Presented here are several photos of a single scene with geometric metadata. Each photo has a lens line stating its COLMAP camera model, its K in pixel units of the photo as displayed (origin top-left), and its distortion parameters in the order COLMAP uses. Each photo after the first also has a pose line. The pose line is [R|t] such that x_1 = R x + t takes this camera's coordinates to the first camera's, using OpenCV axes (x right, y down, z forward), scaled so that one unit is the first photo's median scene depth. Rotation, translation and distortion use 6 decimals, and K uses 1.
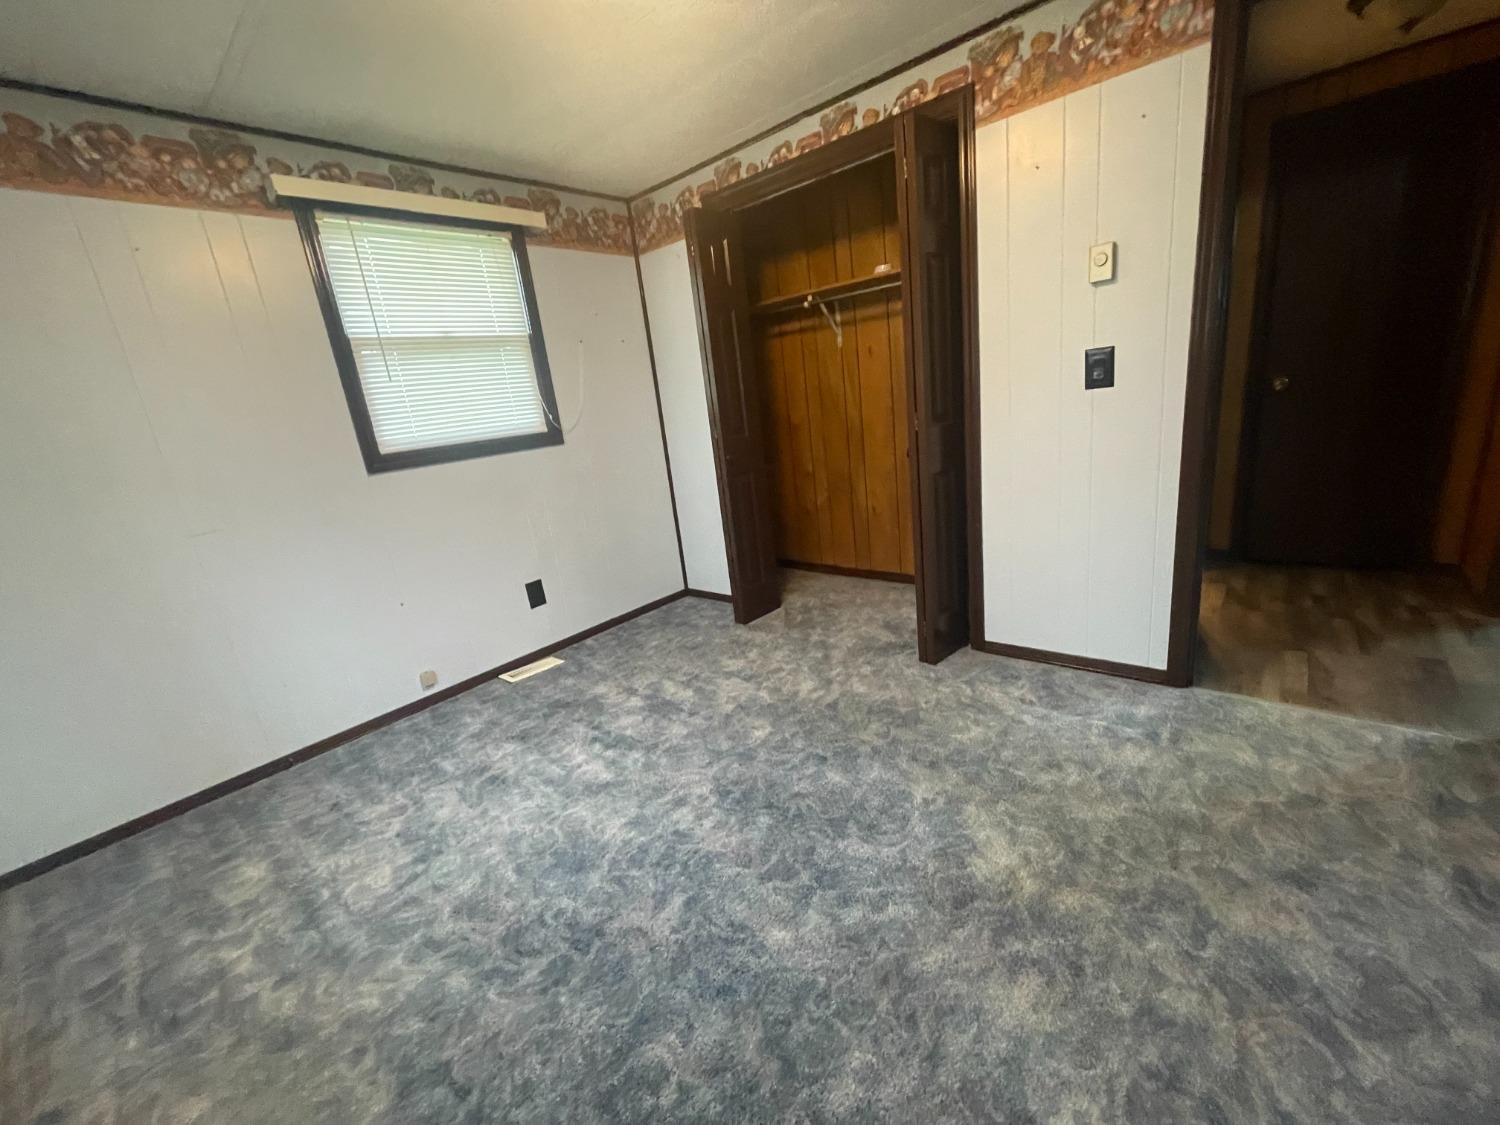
lens RADIAL K [[610.8, 0, 749.8], [0, 610.8, 562.6], [0, 0, 1]] dist [-0.004311, 0.000976]
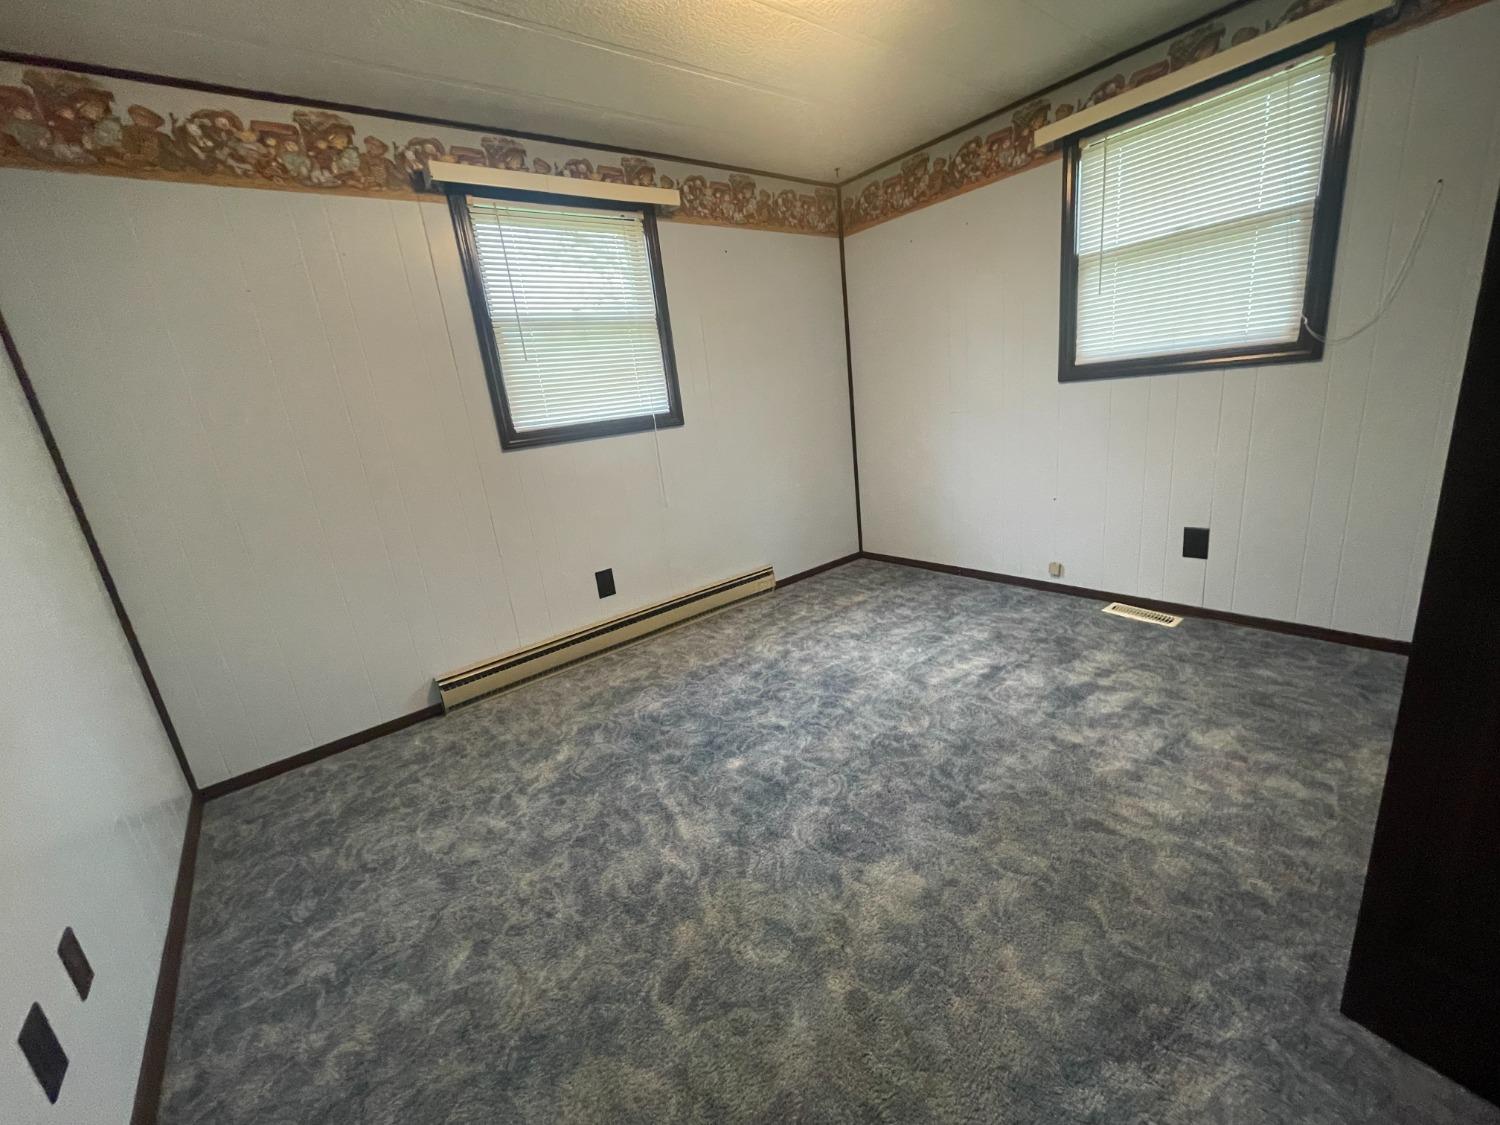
lens RADIAL K [[610.8, 0, 750.4], [0, 610.8, 563.0], [0, 0, 1]] dist [-0.004311, 0.000976]
pose [[-0.175900, 0.390319, -0.903720, 0.709147], [-0.129677, 0.900846, 0.414318, -0.258625], [0.975829, 0.190070, -0.107844, 0.666326]]
